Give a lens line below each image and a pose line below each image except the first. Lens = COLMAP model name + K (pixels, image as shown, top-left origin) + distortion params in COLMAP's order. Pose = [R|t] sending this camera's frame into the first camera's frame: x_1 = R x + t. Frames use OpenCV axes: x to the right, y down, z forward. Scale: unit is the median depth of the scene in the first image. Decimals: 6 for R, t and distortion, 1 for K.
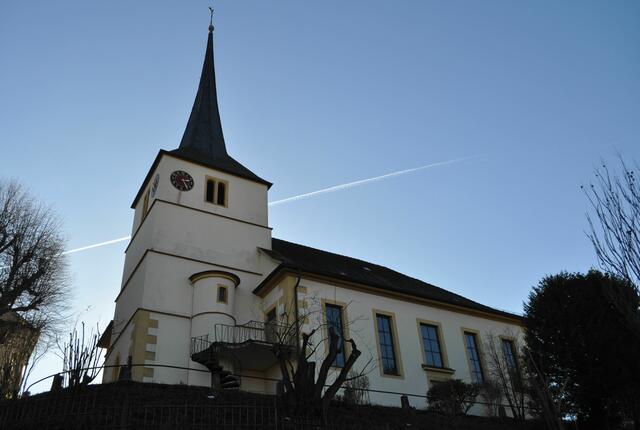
lens RADIAL K [[545.2, 0, 320.0], [0, 545.2, 215.0], [0, 0, 1]] dist [-0.068989, -0.001837]
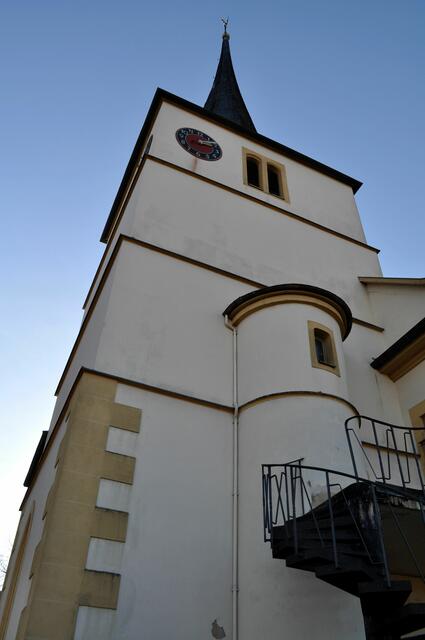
lens RADIAL K [[489.6, 0, 212.5], [0, 489.6, 320.0], [0, 0, 1]] dist [-0.068115, -0.000844]
pose [[0.988763, -0.001146, -0.149489, -0.194233], [-0.016117, 0.993325, -0.114214, 0.158237], [0.148622, 0.115340, 0.982145, 0.648517]]
